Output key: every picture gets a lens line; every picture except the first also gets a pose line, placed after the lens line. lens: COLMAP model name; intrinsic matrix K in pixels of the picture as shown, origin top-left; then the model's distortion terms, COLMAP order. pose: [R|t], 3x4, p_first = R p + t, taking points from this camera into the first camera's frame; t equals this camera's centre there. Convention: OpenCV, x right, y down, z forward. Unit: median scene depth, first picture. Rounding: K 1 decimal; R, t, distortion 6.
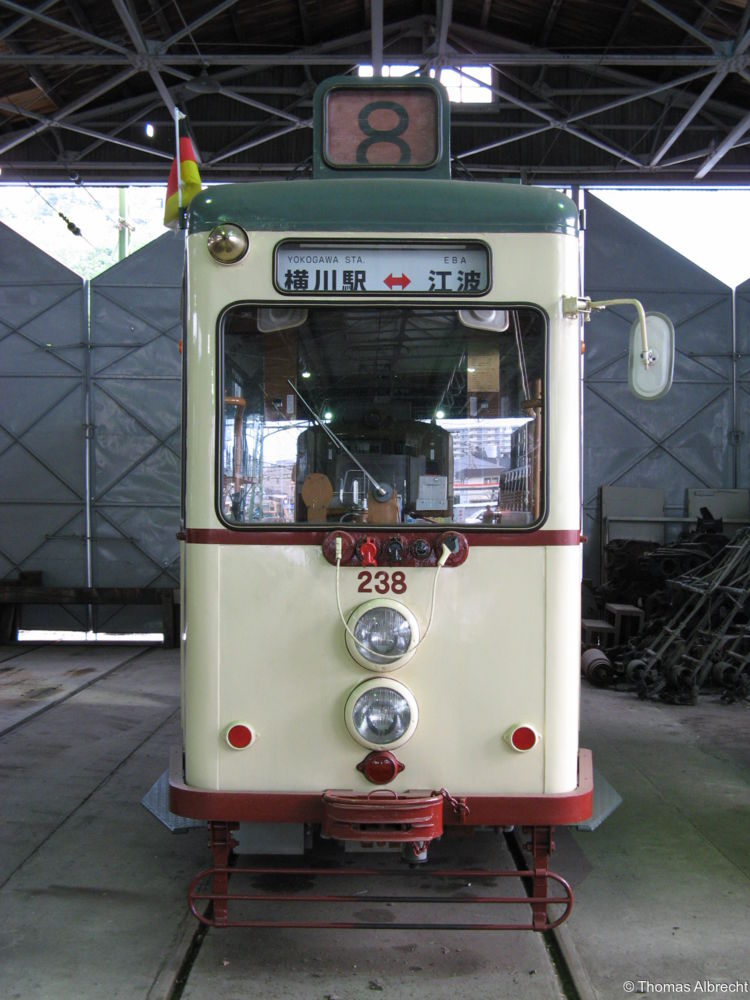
lens RADIAL K [[1225.3, 0, 395.0], [0, 1225.3, 501.7], [0, 0, 1]] dist [-0.068487, 0.000000]
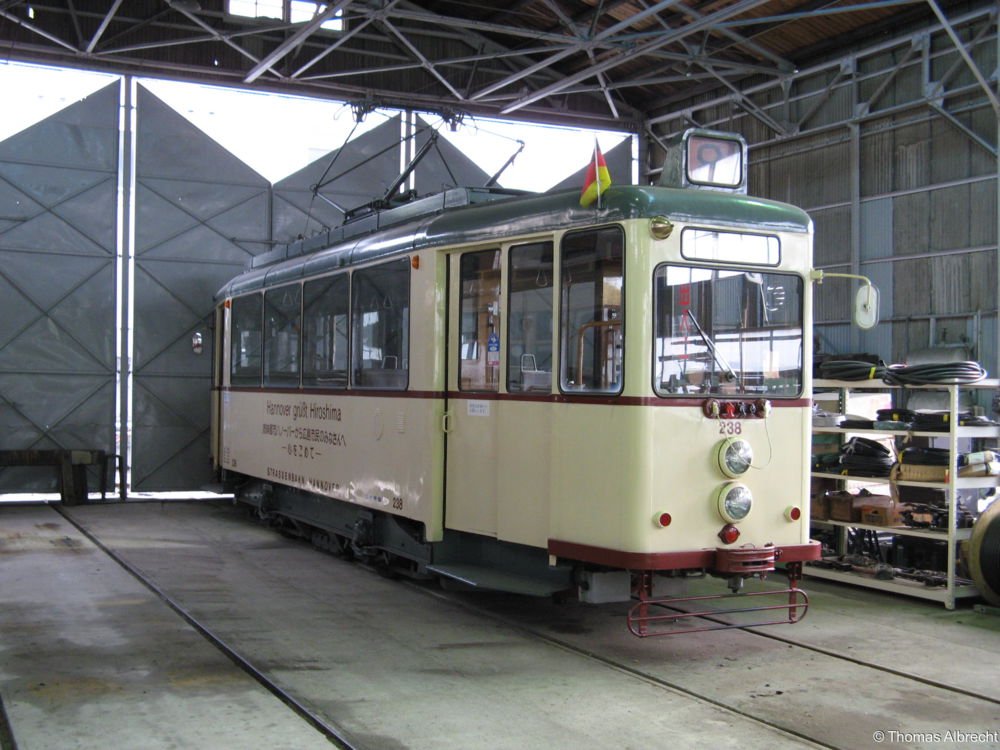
lens RADIAL K [[1225.3, 0, 503.4], [0, 1225.3, 380.1], [0, 0, 1]] dist [-0.068487, 0.000000]
pose [[0.897163, 0.012238, 0.441530, -1.042903], [-0.015851, 0.999864, 0.004496, -0.004797], [-0.441415, -0.011033, 0.897235, -0.408470]]
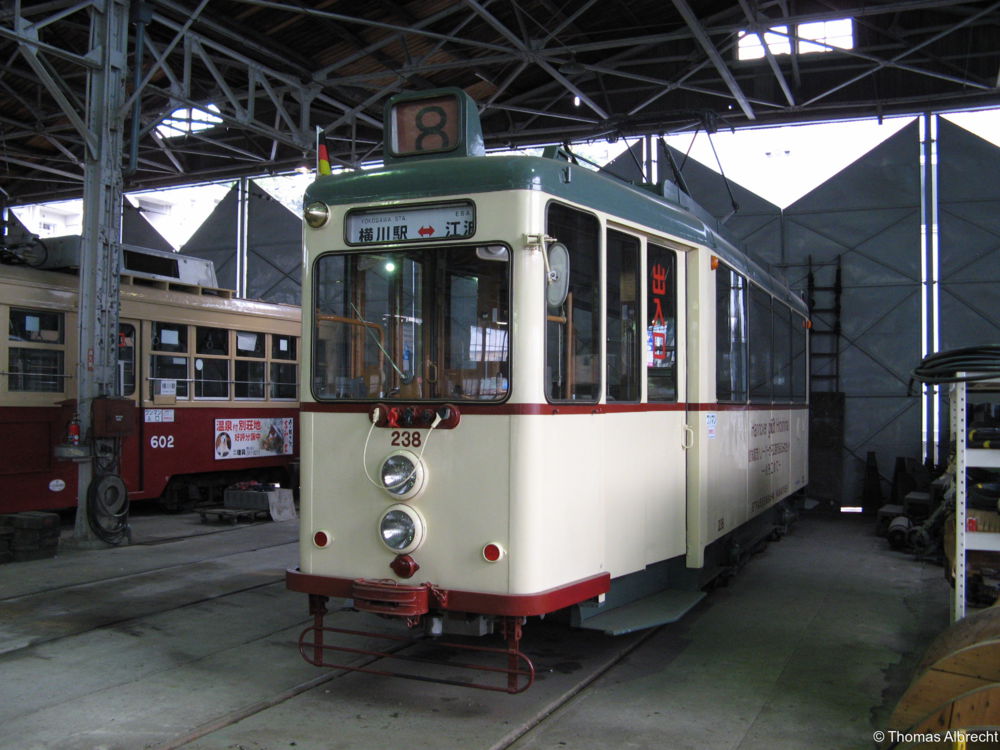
lens RADIAL K [[1034.2, 0, 499.4], [0, 1034.2, 374.5], [0, 0, 1]] dist [-0.104288, 0.000000]
pose [[0.914430, -0.008898, -0.404646, 0.573279], [0.001662, 0.999832, -0.018230, 0.011292], [0.404740, 0.015998, 0.914292, -0.077266]]
